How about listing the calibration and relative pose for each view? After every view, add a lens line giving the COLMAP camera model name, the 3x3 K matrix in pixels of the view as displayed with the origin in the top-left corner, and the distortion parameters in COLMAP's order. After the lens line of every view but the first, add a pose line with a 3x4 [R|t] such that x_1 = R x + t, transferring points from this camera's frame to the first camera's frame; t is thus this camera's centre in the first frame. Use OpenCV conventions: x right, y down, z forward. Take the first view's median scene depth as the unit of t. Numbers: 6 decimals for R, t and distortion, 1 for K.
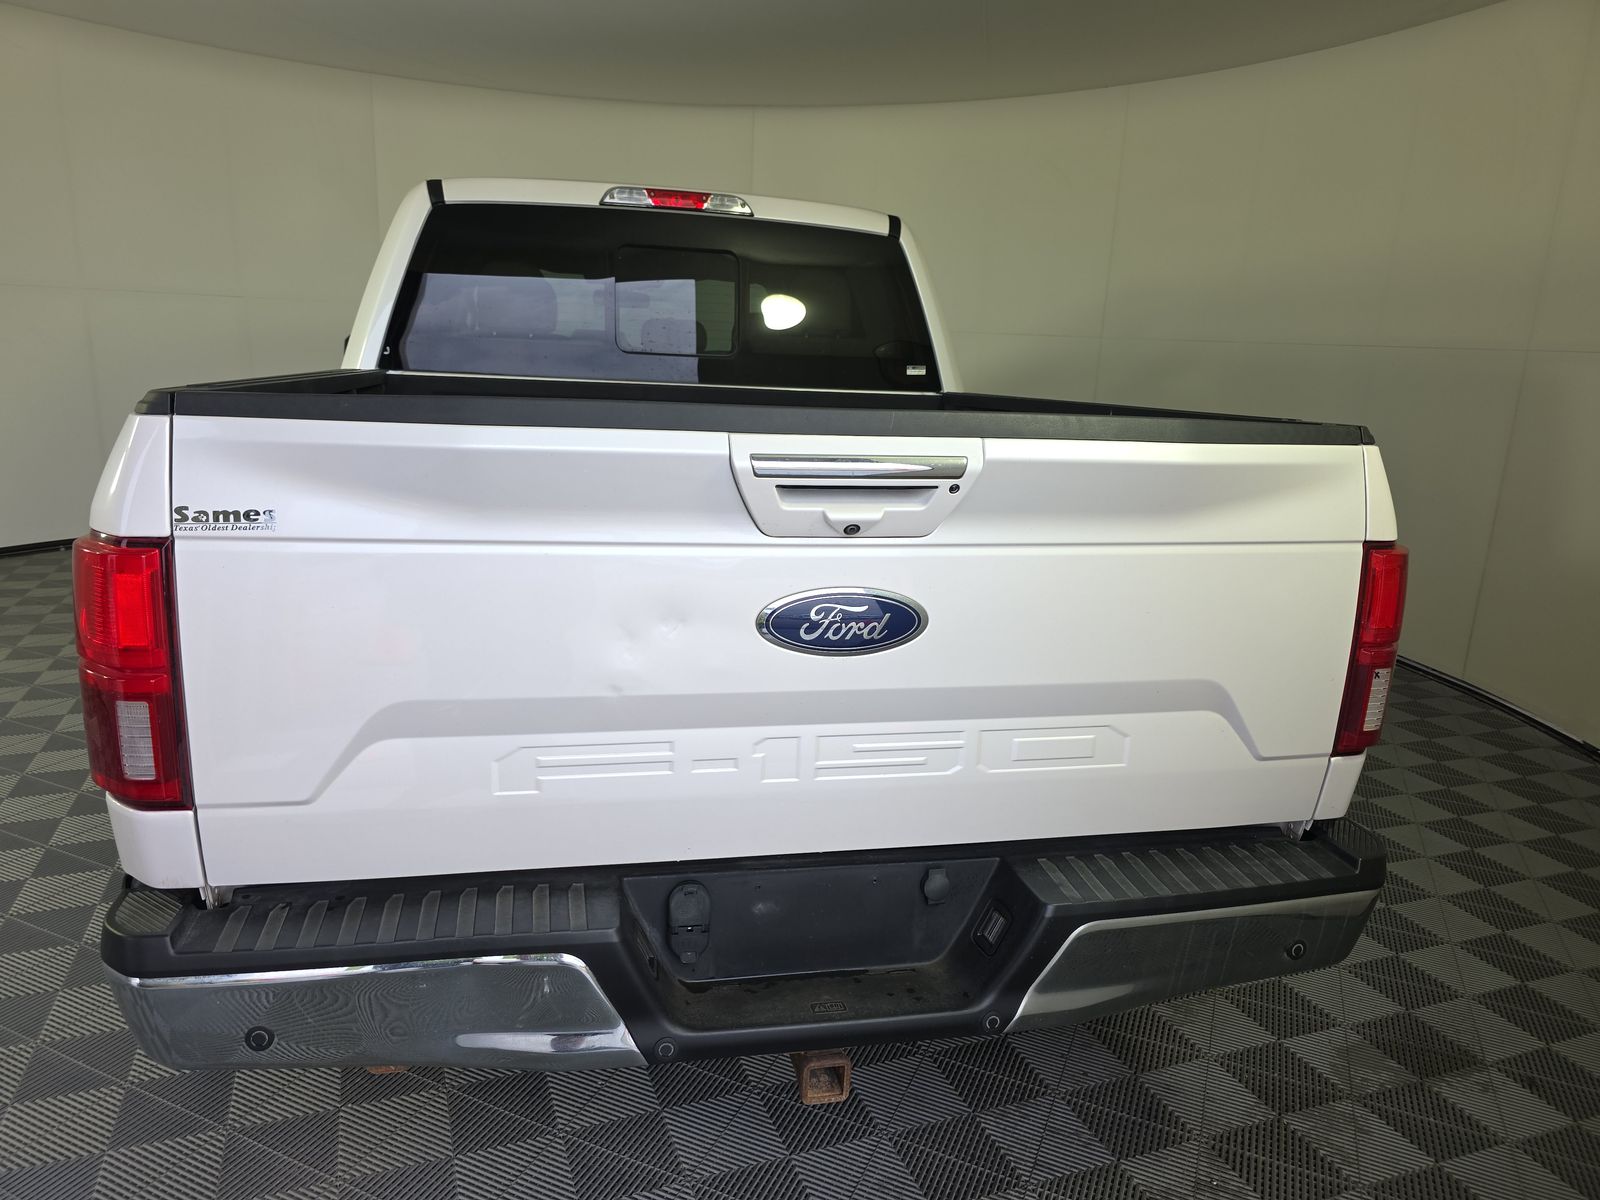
lens RADIAL K [[1100.2, 0, 800.0], [0, 1100.2, 600.0], [0, 0, 1]] dist [0.025811, -0.001044]
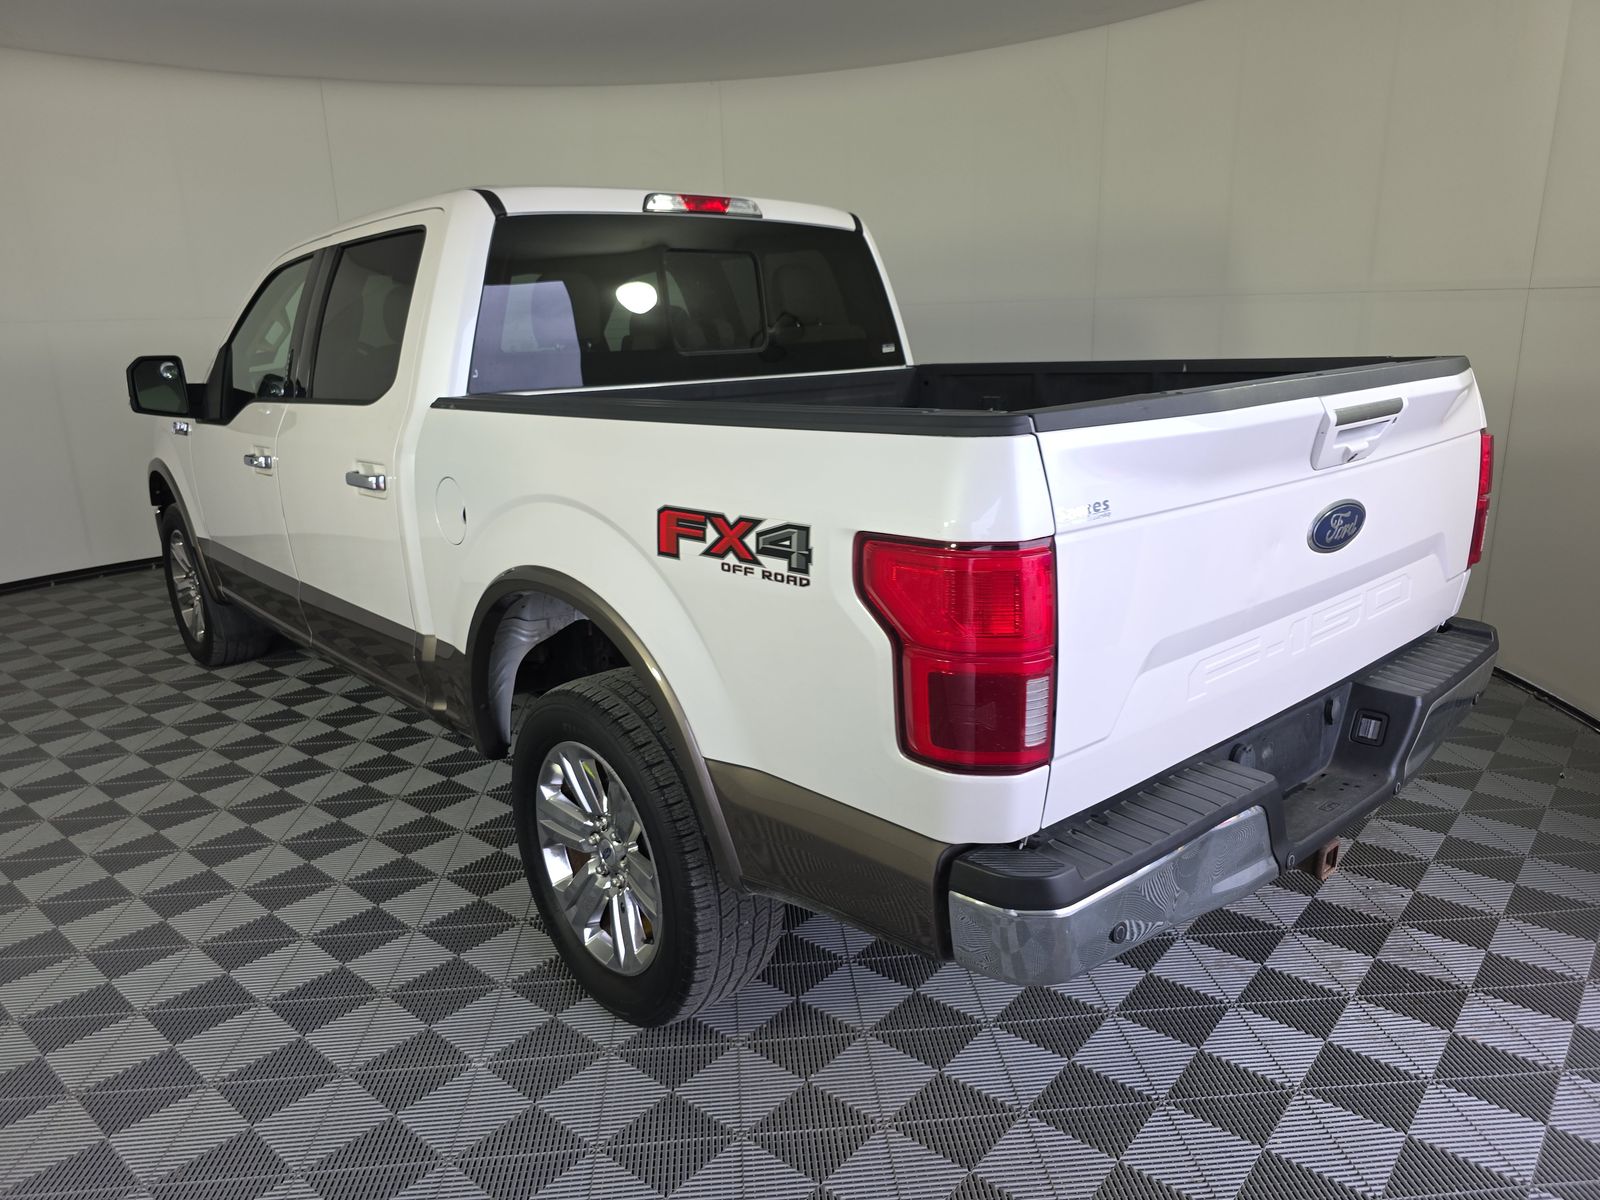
lens RADIAL K [[1100.2, 0, 800.0], [0, 1100.2, 600.0], [0, 0, 1]] dist [0.025811, -0.001044]
pose [[0.876413, -0.181590, 0.446010, -0.569101], [0.169760, 0.983223, 0.066734, -0.045796], [-0.450645, 0.017228, 0.892537, 0.023939]]
